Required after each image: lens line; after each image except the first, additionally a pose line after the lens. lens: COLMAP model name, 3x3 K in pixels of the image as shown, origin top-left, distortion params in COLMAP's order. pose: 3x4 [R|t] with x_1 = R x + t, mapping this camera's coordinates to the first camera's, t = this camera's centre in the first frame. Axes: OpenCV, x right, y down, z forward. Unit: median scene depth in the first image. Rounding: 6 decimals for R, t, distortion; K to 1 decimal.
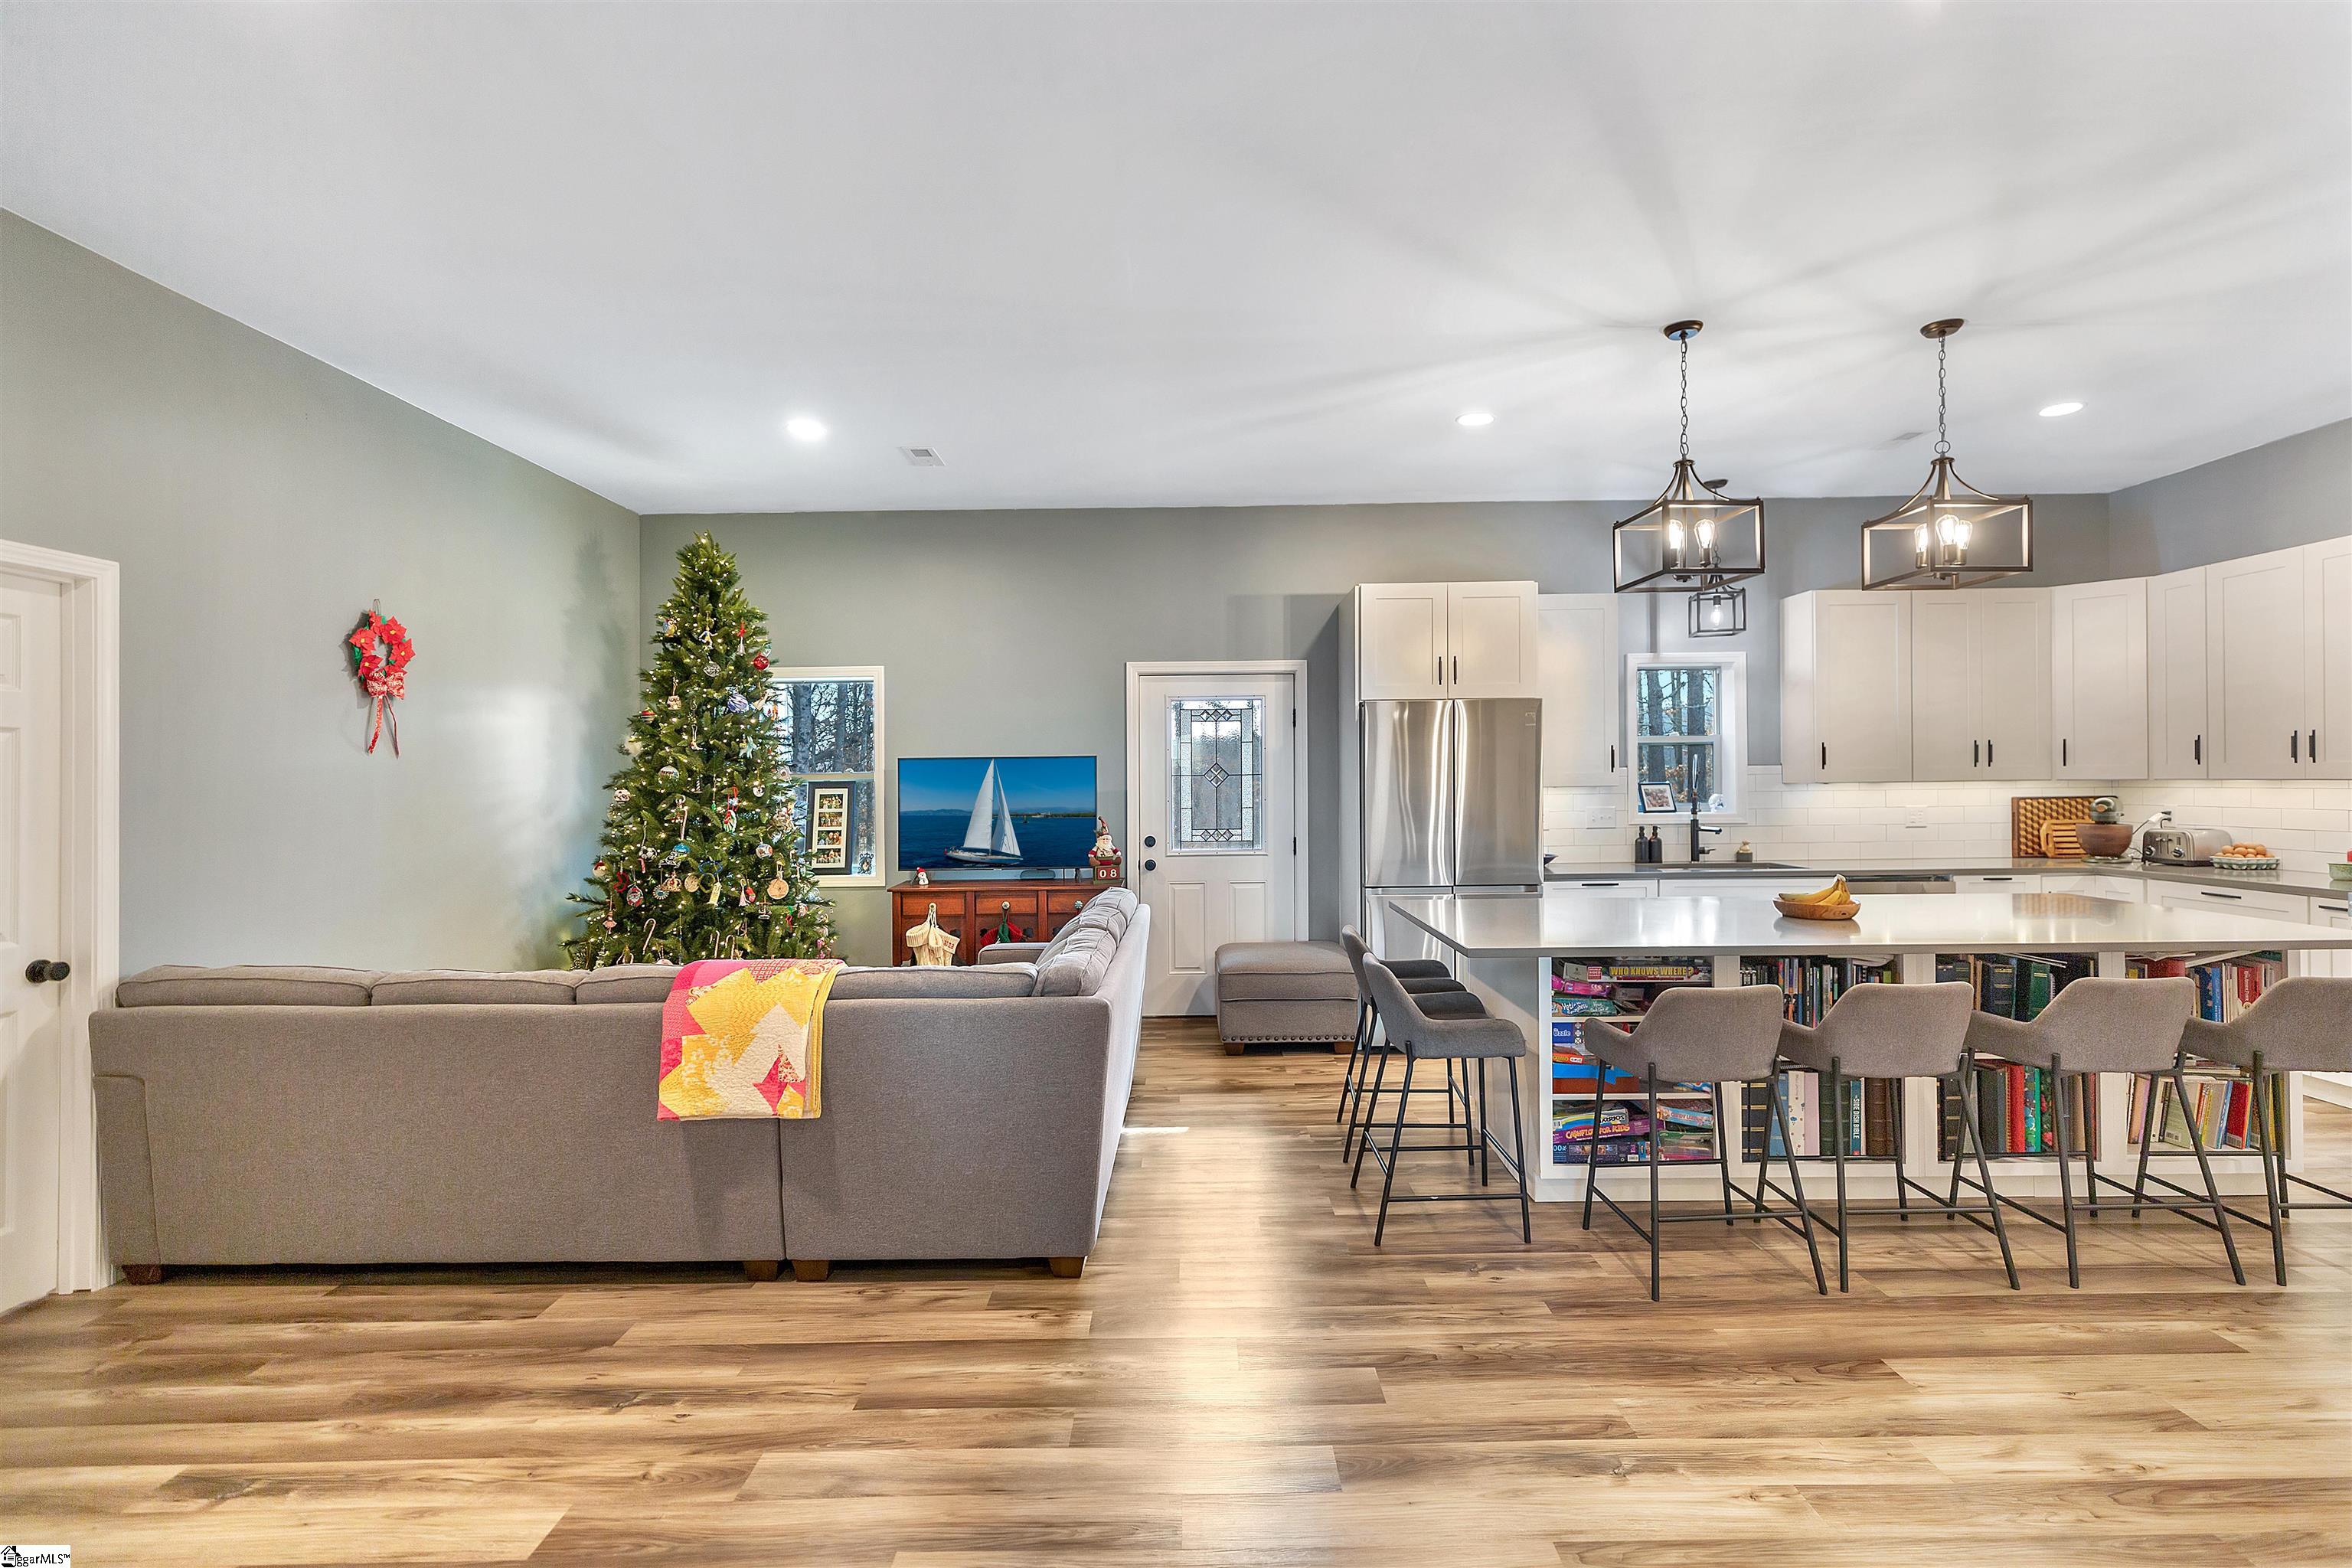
lens RADIAL K [[1067.0, 0, 1181.0], [0, 1067.0, 750.3], [0, 0, 1]] dist [0.007812, -0.000324]
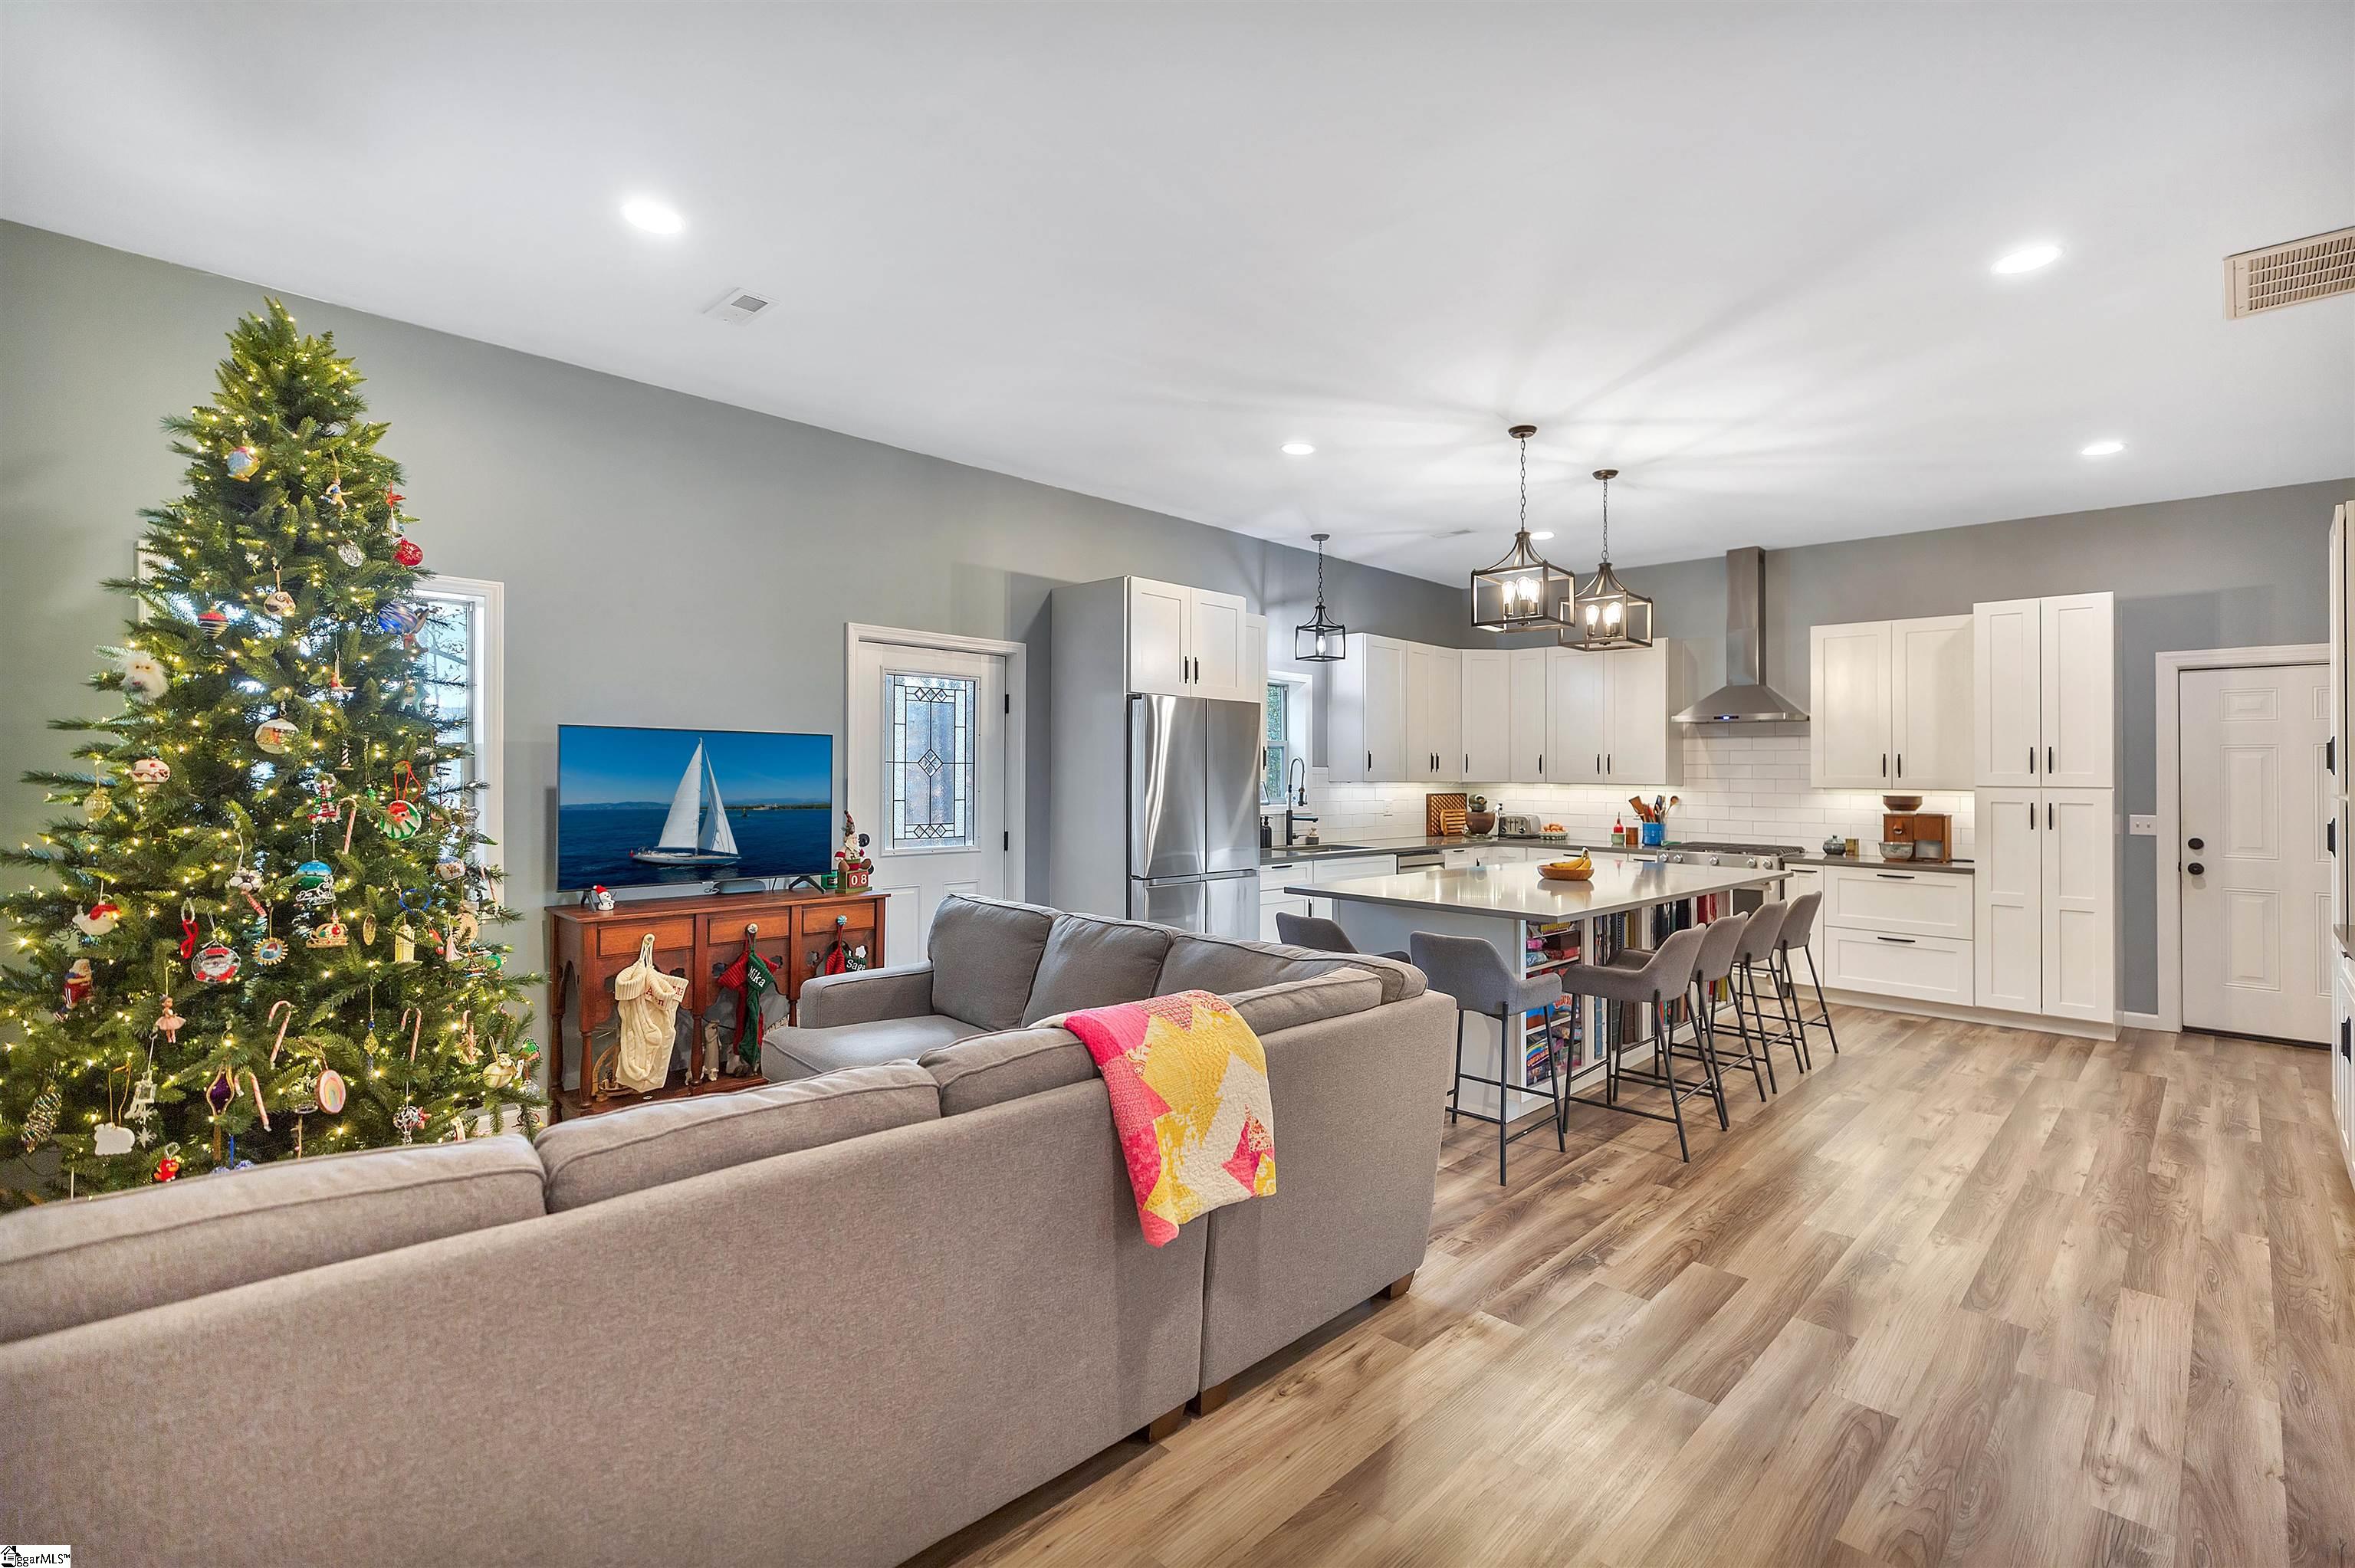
lens RADIAL K [[1068.2, 0, 1182.5], [0, 1068.2, 750.2], [0, 0, 1]] dist [0.007812, -0.000324]
pose [[0.699879, 0.036000, 0.713354, -0.492038], [-0.039085, 0.999163, -0.012077, 0.017019], [-0.713192, -0.019429, 0.700700, 0.257138]]
